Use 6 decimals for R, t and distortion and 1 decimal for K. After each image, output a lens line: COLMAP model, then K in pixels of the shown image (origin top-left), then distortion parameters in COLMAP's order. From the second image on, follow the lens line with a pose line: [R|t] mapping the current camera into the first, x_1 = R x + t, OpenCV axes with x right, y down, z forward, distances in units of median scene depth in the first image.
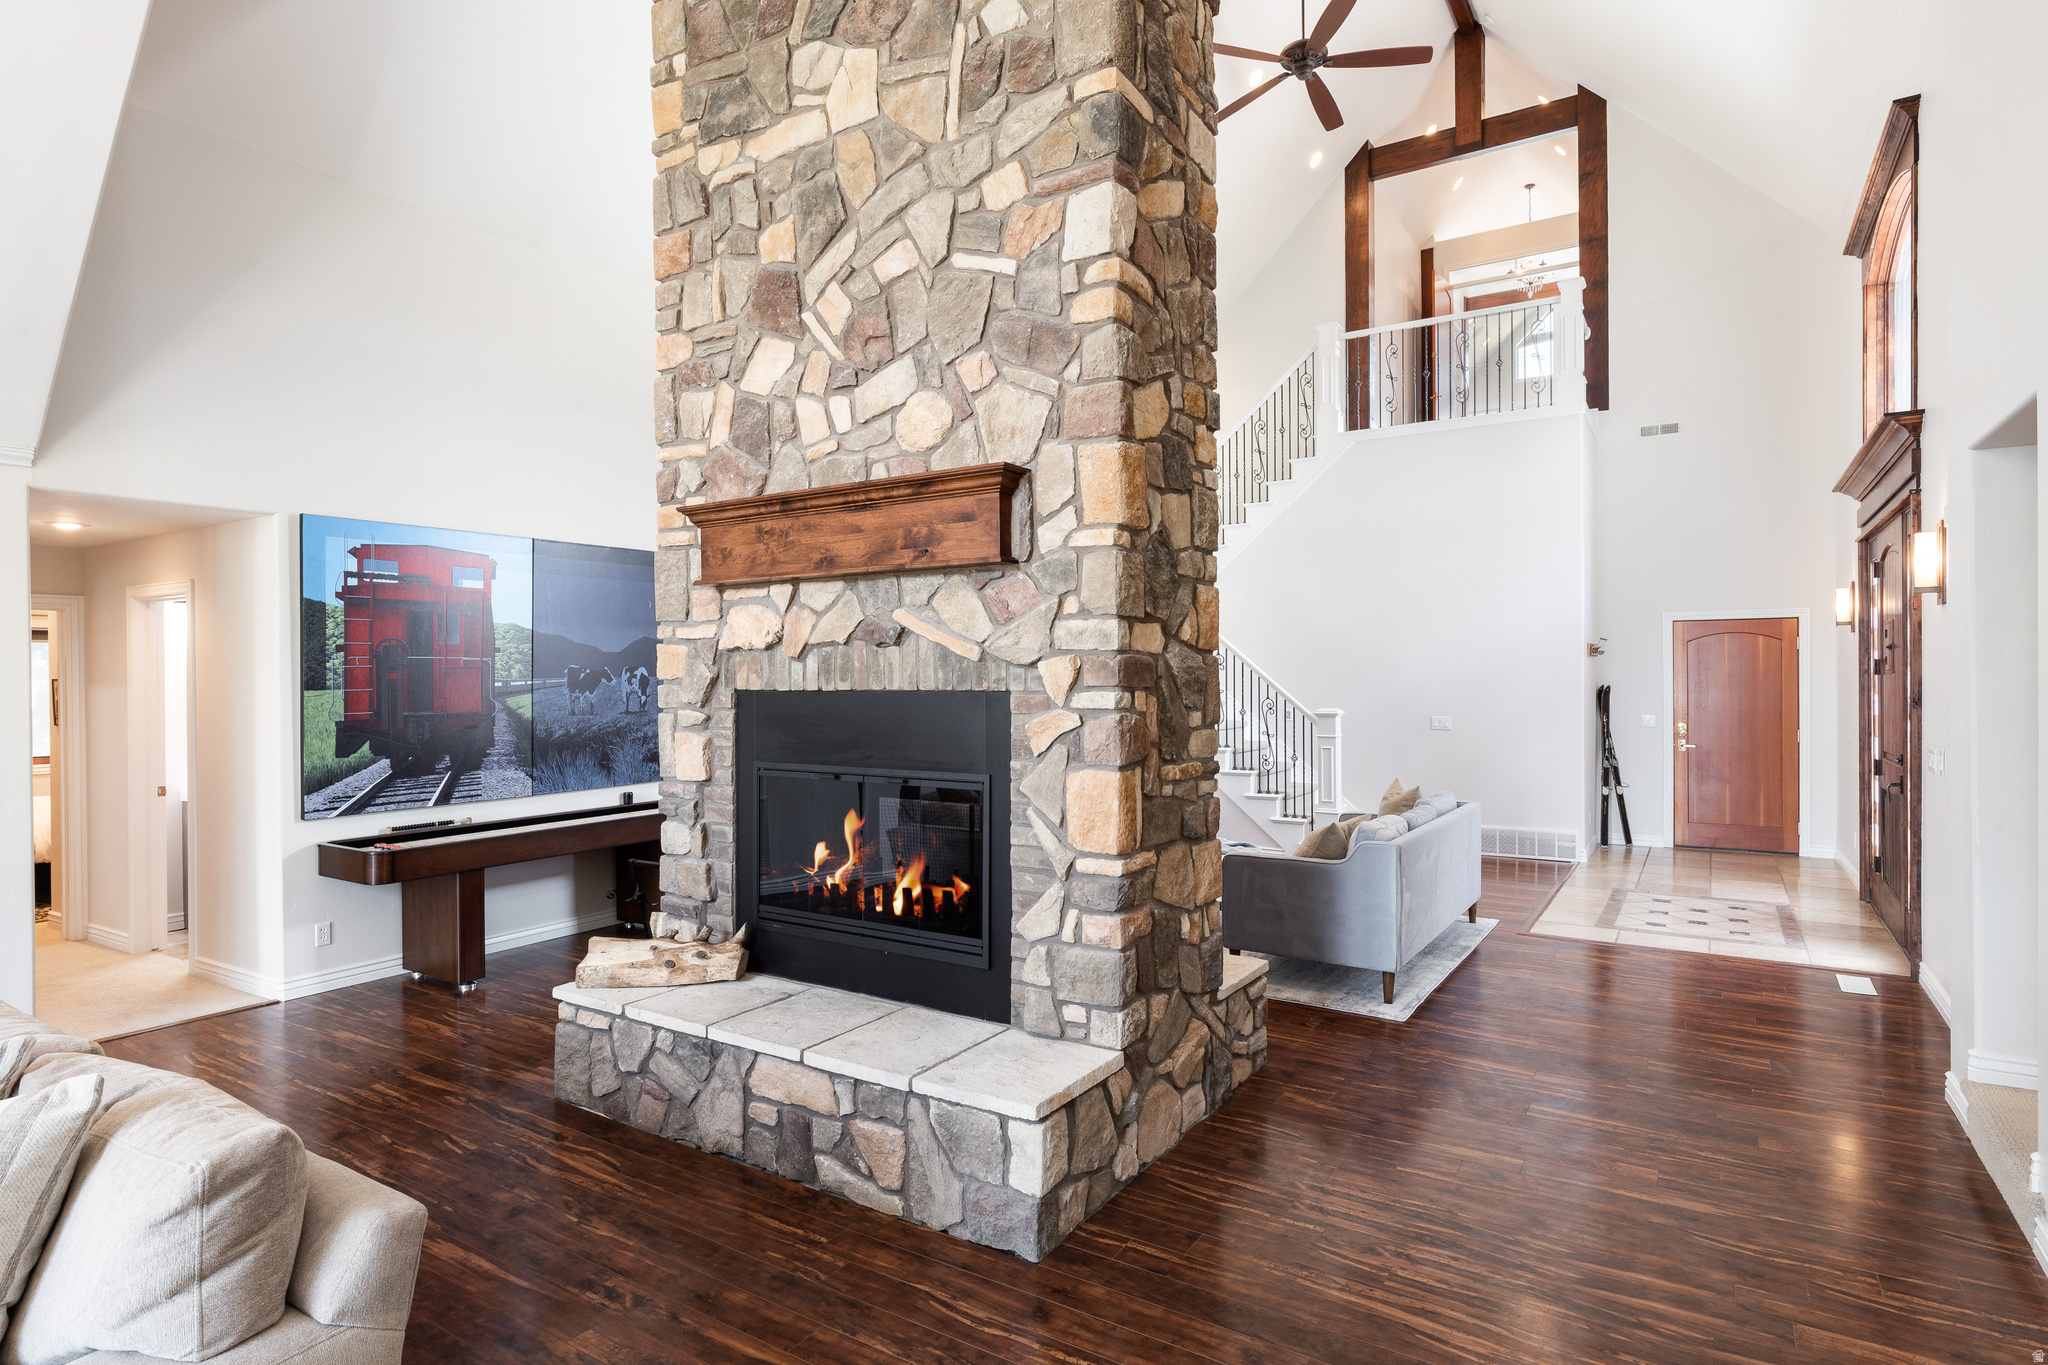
lens RADIAL K [[1093.4, 0, 1018.9], [0, 1093.4, 671.0], [0, 0, 1]] dist [-0.003841, -0.000213]
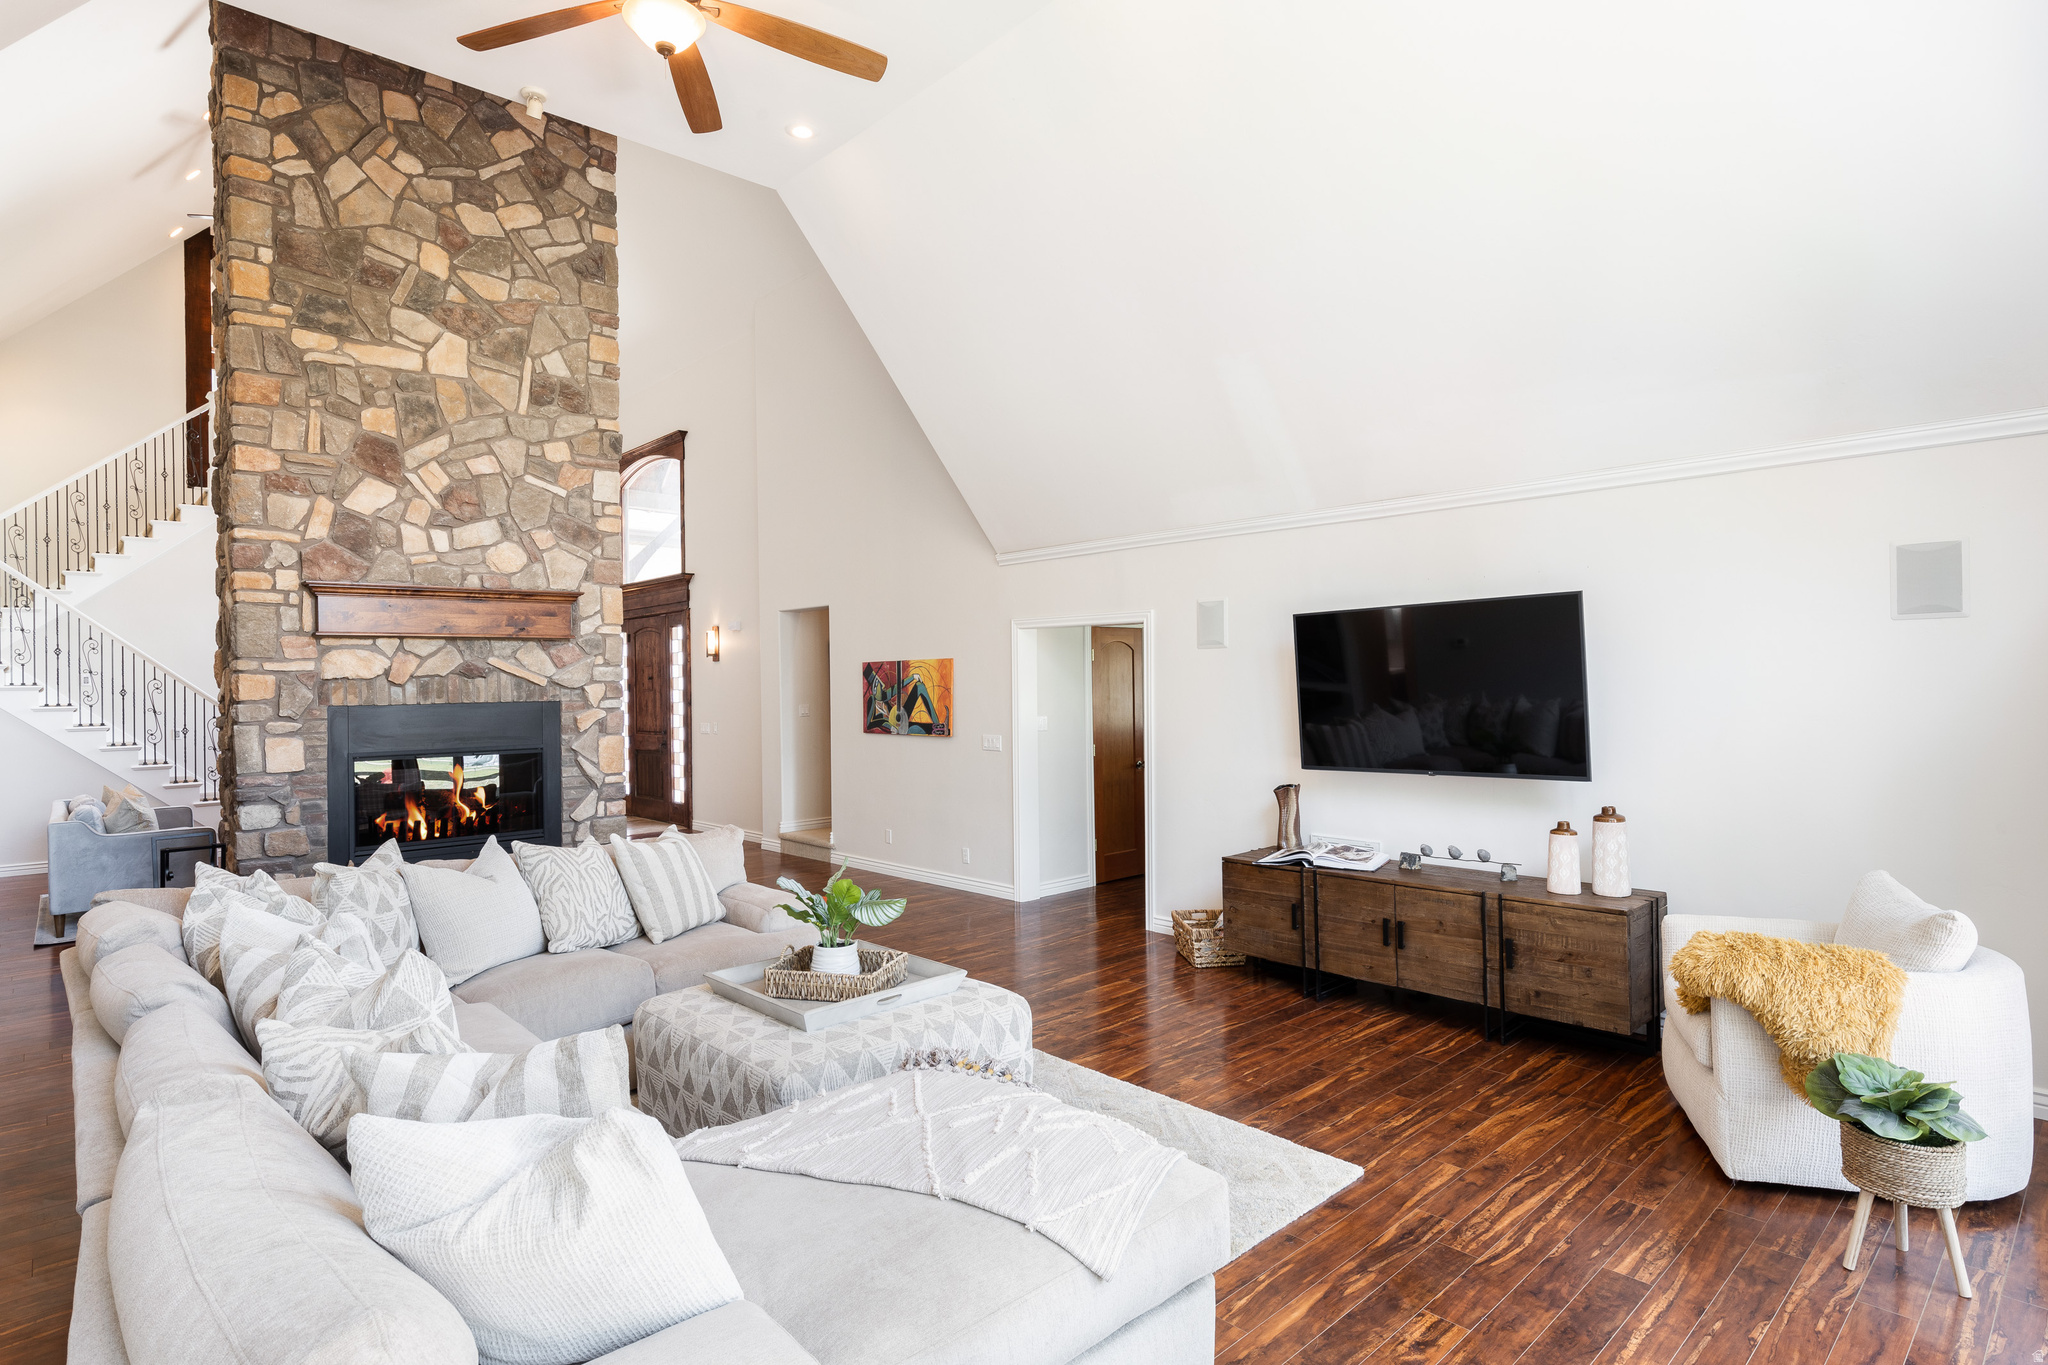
lens RADIAL K [[1093.0, 0, 1022.6], [0, 1093.0, 685.0], [0, 0, 1]] dist [-0.000222, -0.000049]
pose [[0.236775, 0.004370, 0.971555, -1.634617], [0.017697, 0.999805, -0.008810, 0.020032], [-0.971403, 0.019280, 0.236652, -0.283100]]
